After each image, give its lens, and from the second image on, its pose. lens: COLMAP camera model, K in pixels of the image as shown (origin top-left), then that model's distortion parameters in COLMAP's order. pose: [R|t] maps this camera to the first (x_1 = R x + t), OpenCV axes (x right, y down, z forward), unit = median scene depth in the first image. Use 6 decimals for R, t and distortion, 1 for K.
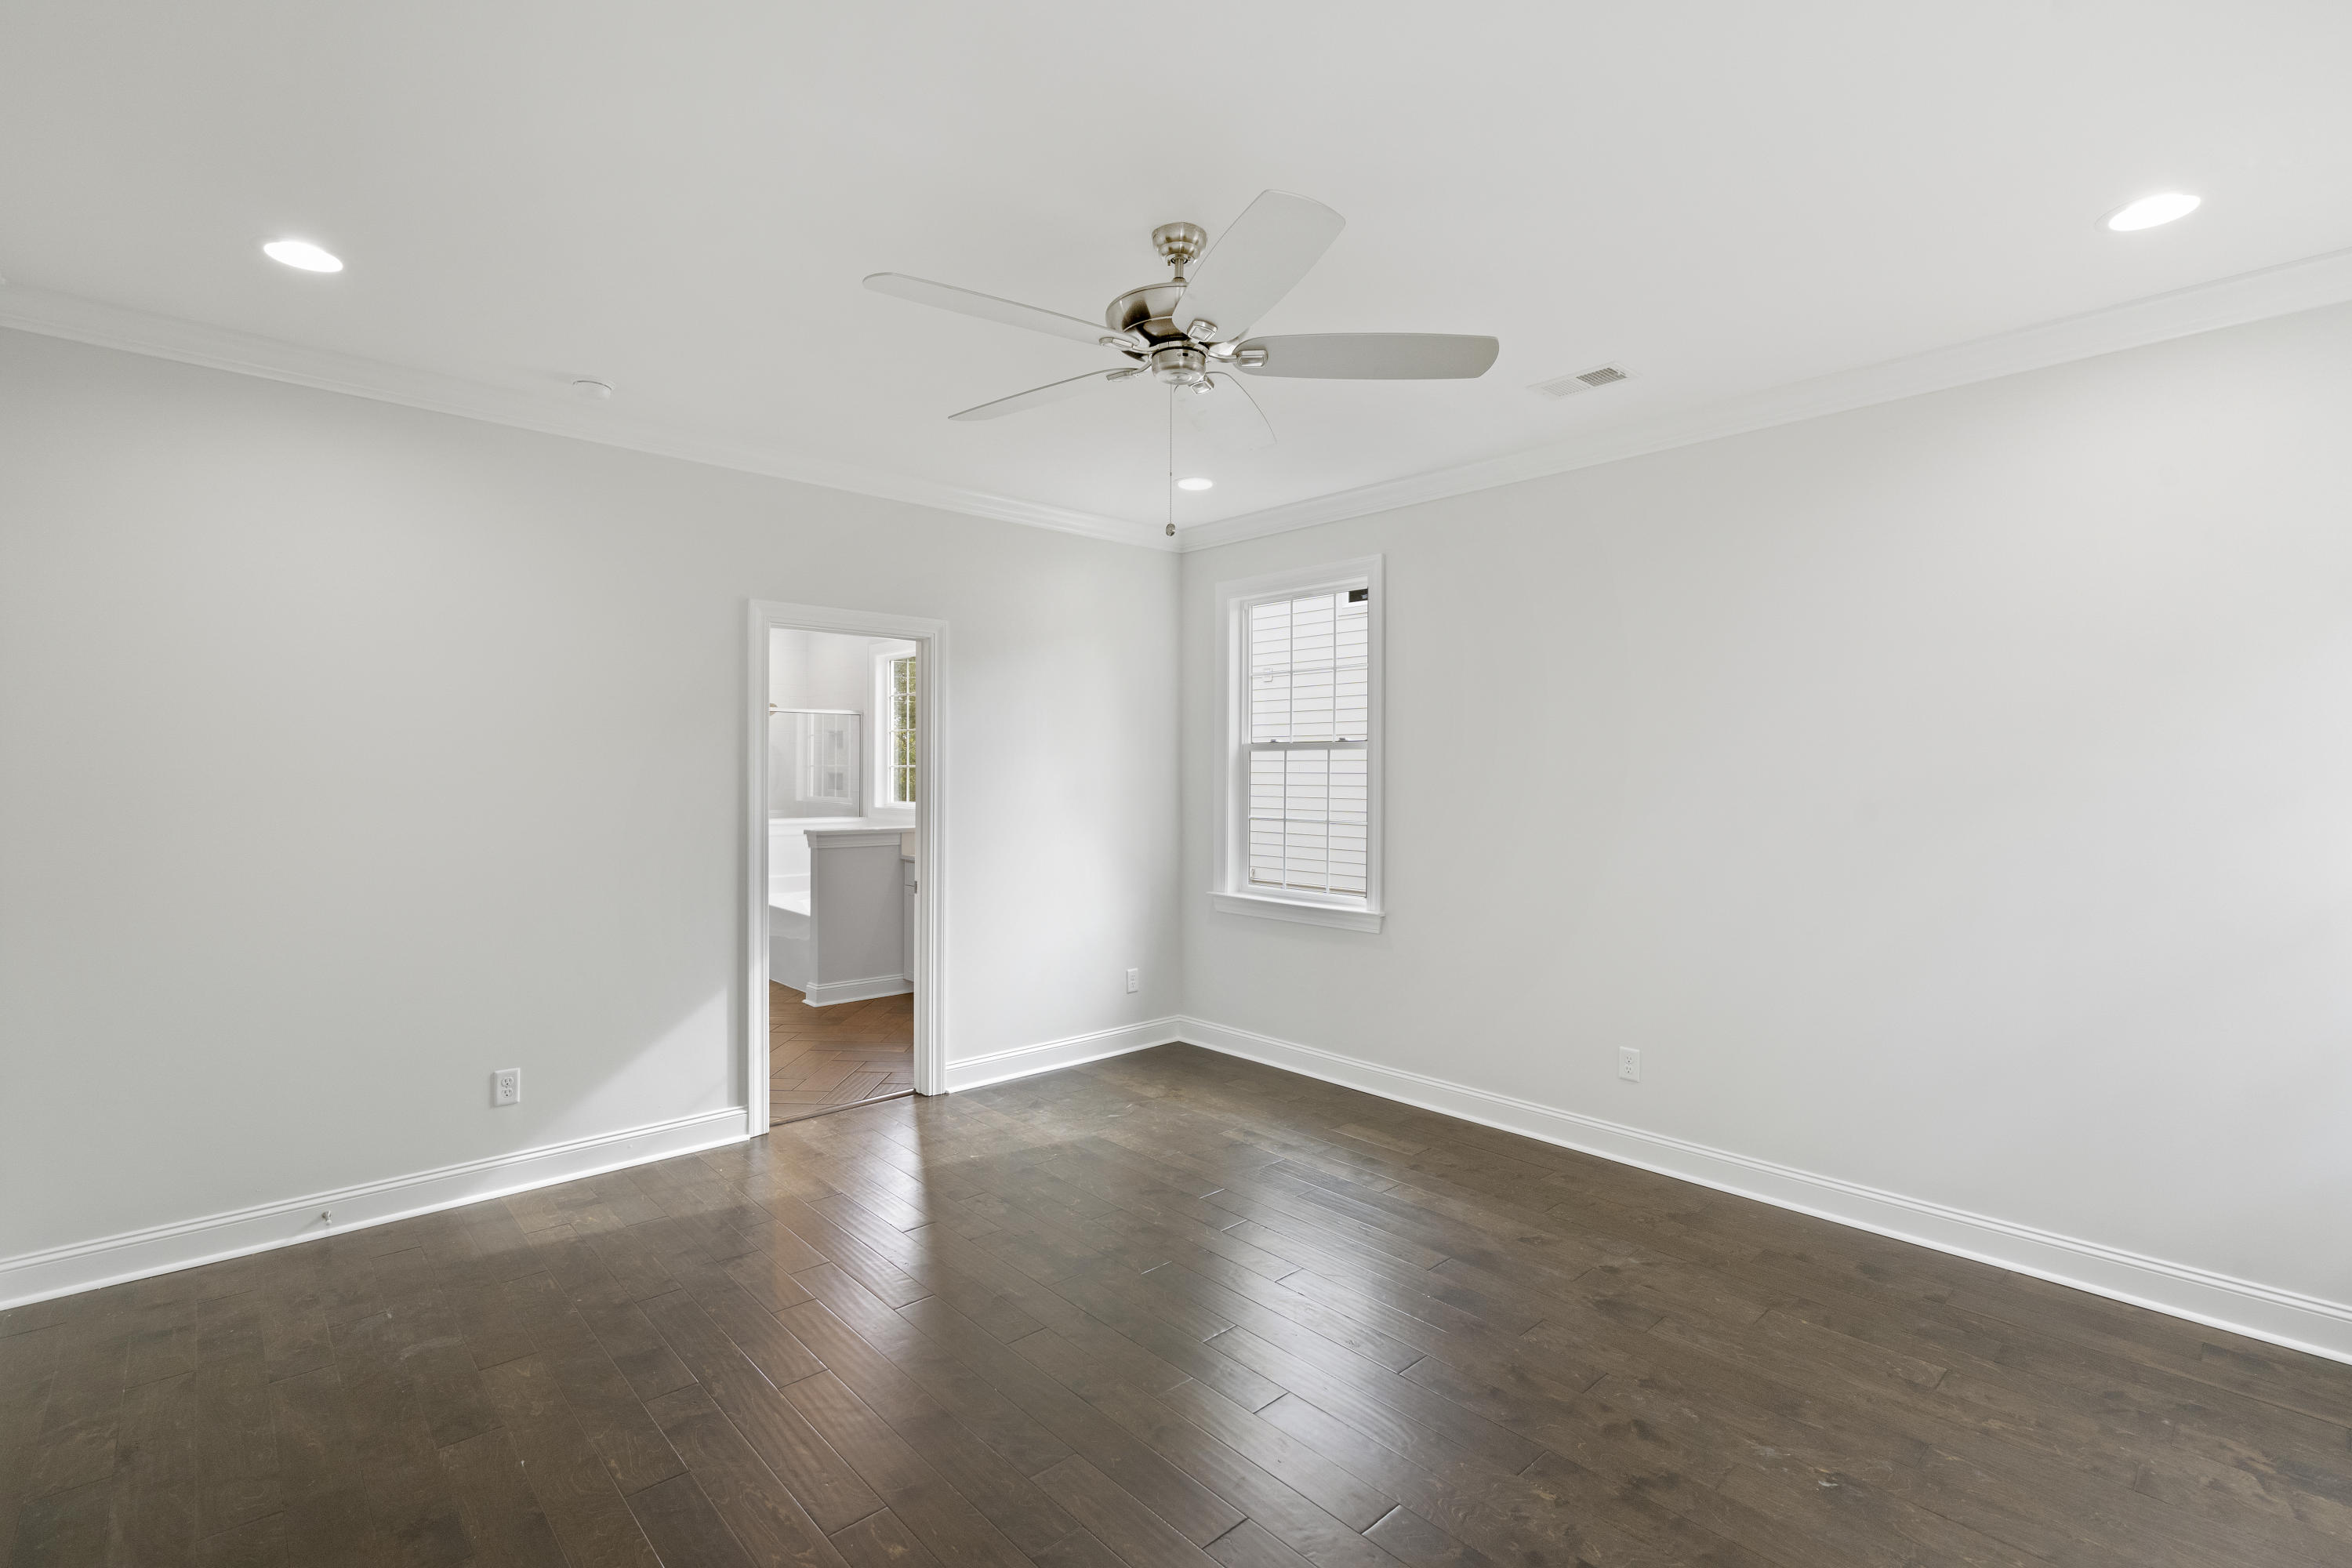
lens RADIAL K [[1071.9, 0, 1171.2], [0, 1071.9, 788.7], [0, 0, 1]] dist [-0.001503, -0.000054]
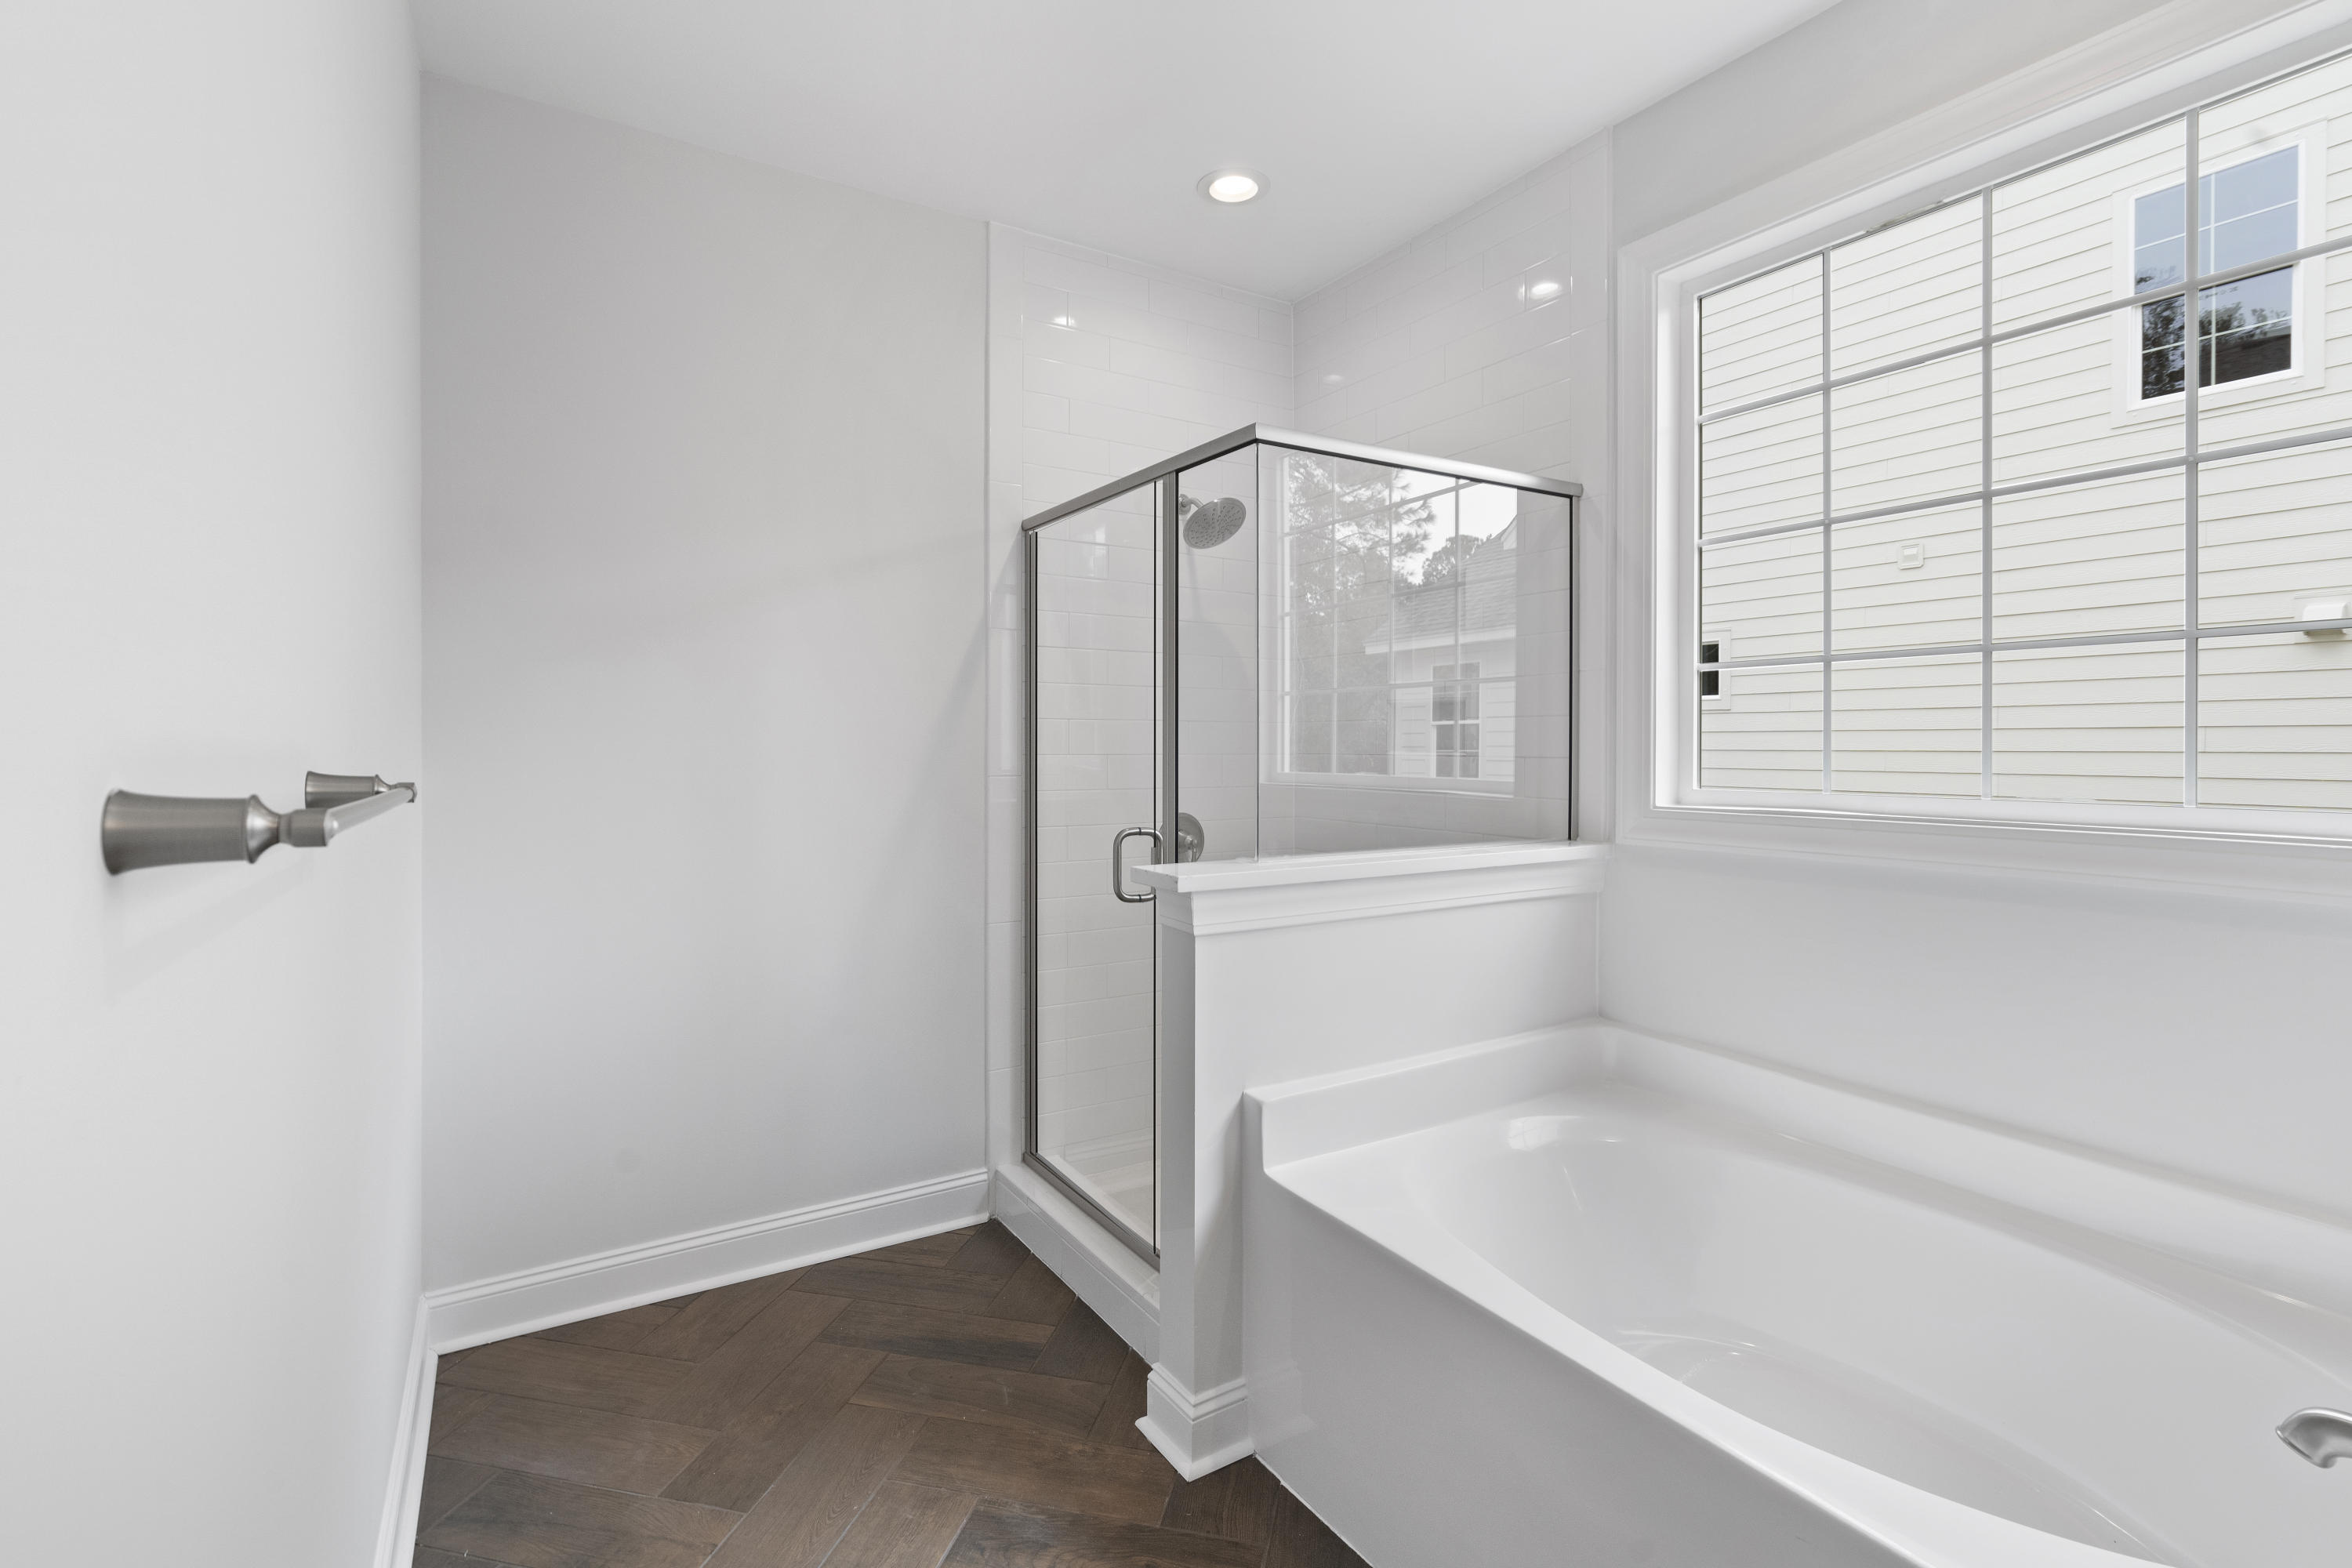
lens RADIAL K [[1087.9, 0, 1188.4], [0, 1087.9, 746.2], [0, 0, 1]] dist [-0.004582, -0.000011]
pose [[0.982898, -0.009223, -0.183922, -0.333963], [0.006050, 0.999823, -0.017806, 0.004901], [0.184054, 0.016388, 0.982780, 0.676517]]
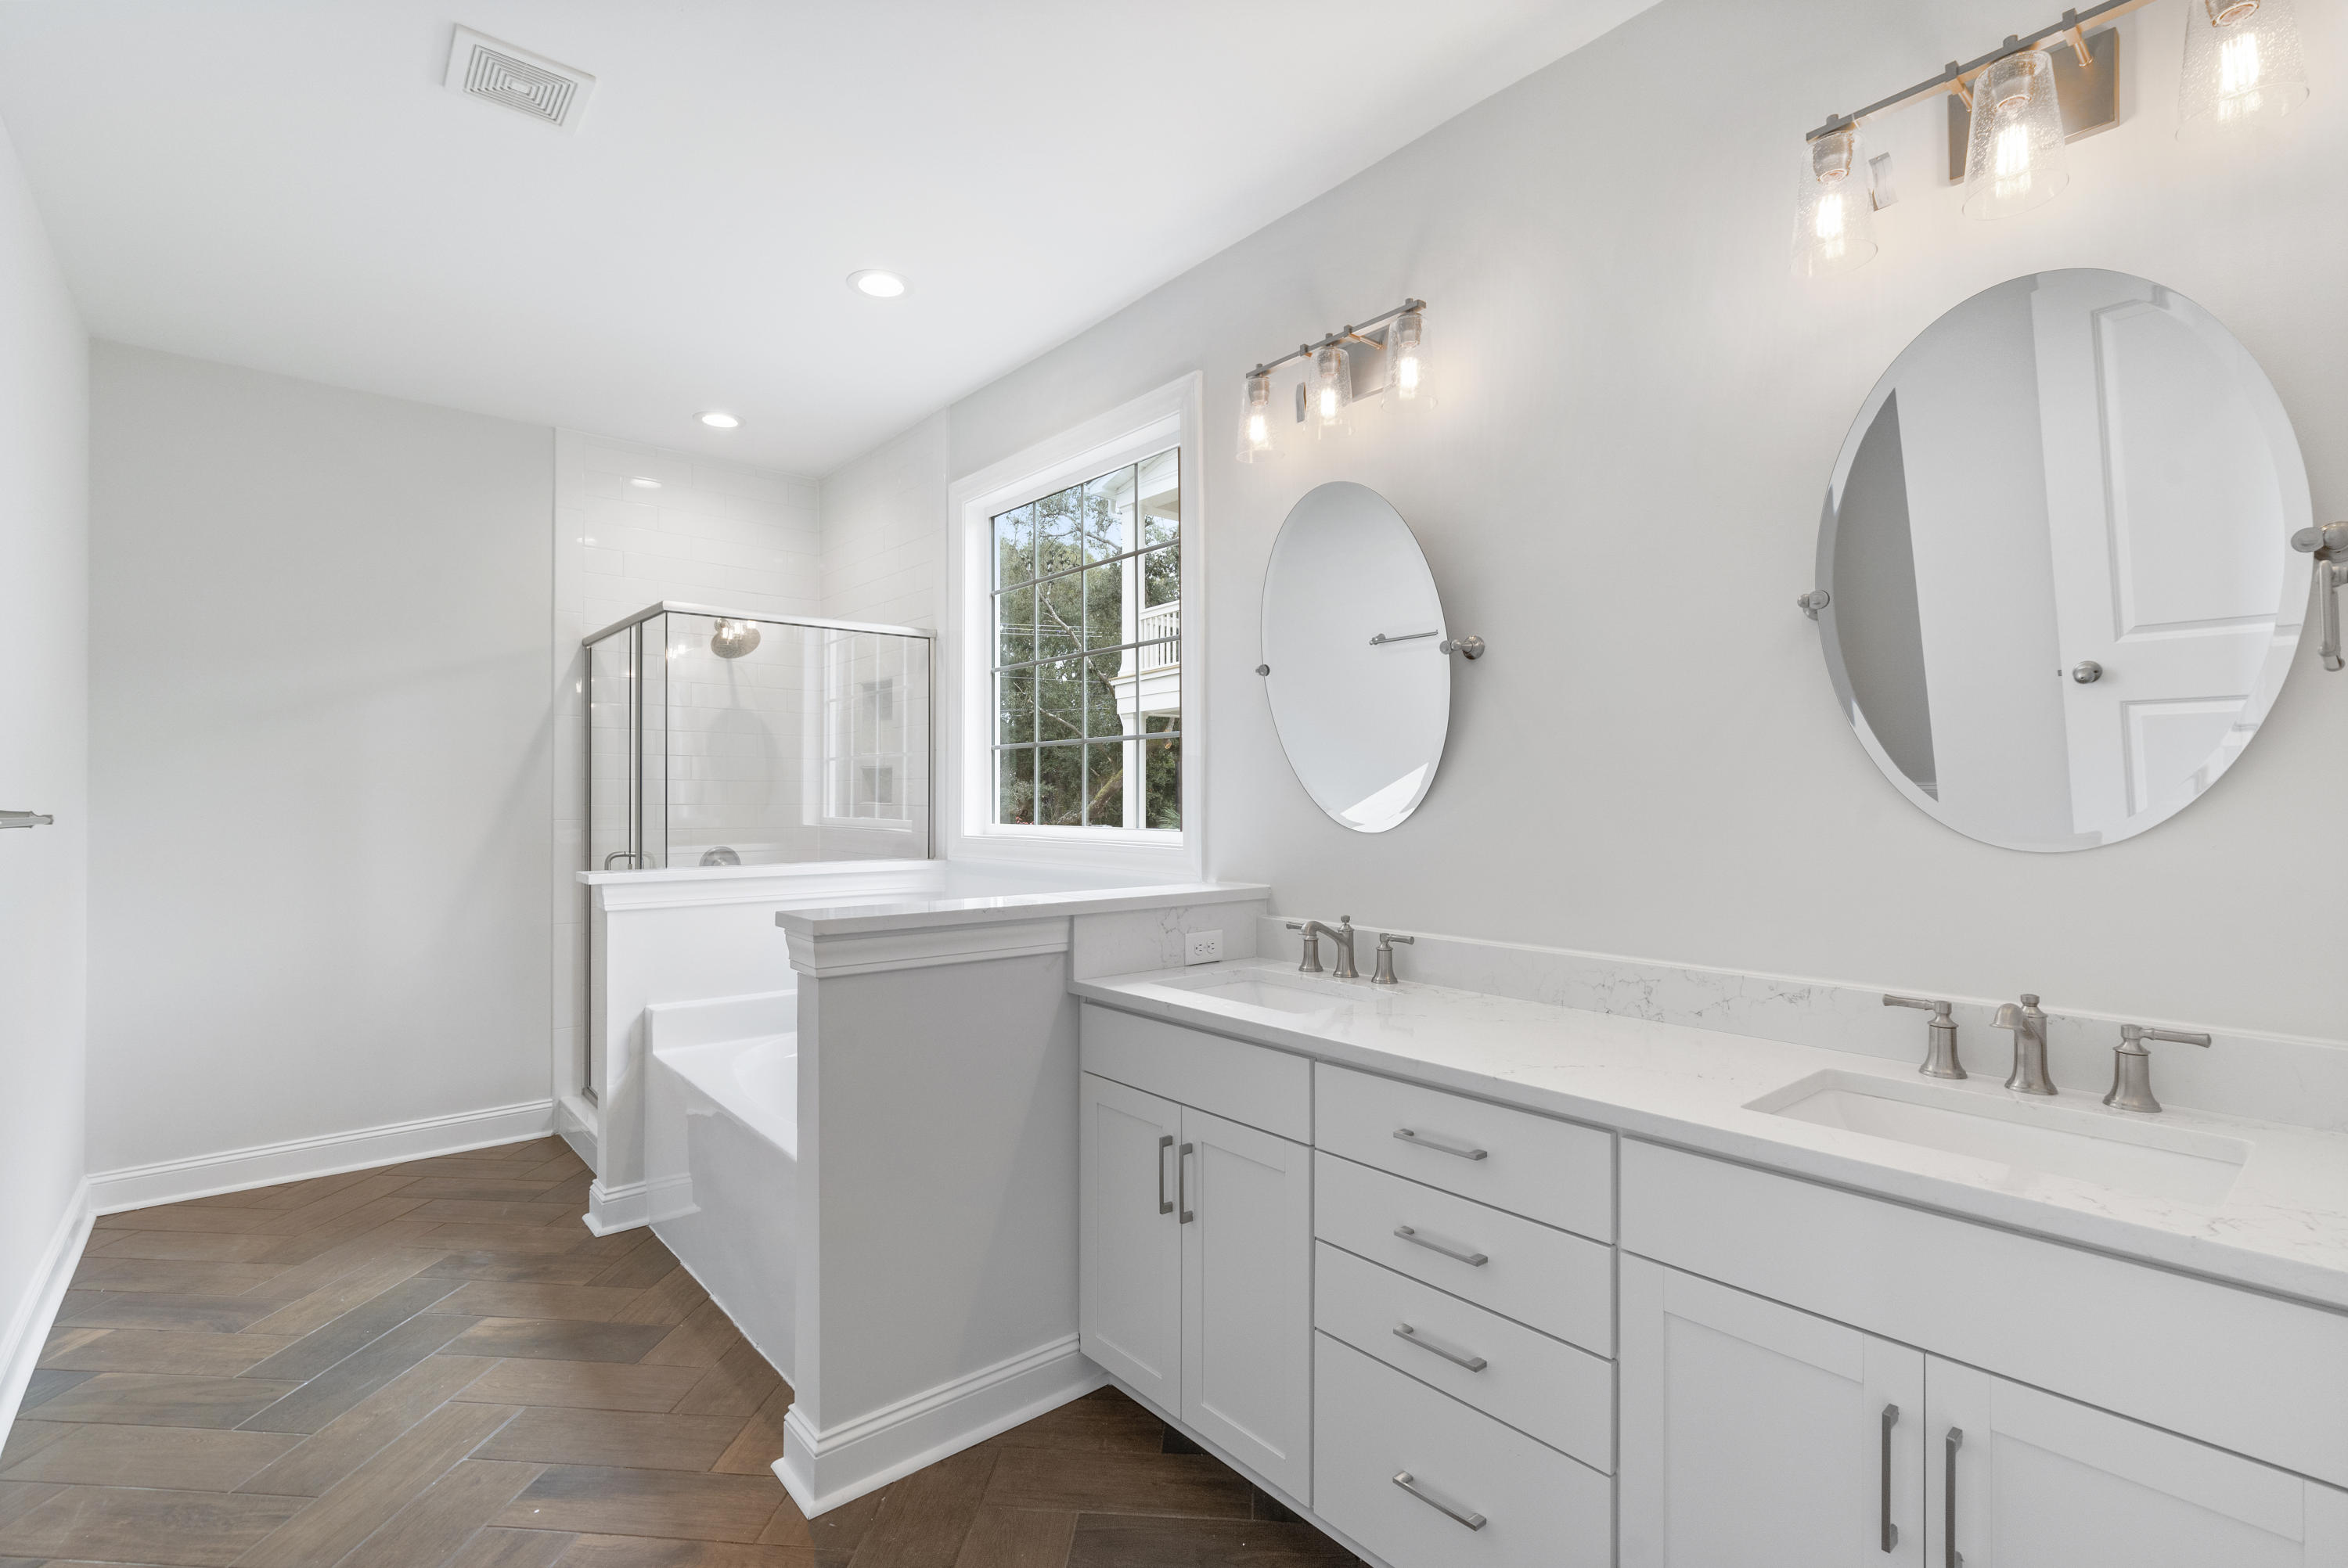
lens RADIAL K [[1069.9, 0, 1169.2], [0, 1069.9, 788.7], [0, 0, 1]] dist [-0.001503, -0.000054]
pose [[0.999170, -0.010041, -0.039480, -0.167023], [0.009041, 0.999636, -0.025420, 0.008748], [0.039721, 0.025042, 0.998897, 0.537856]]
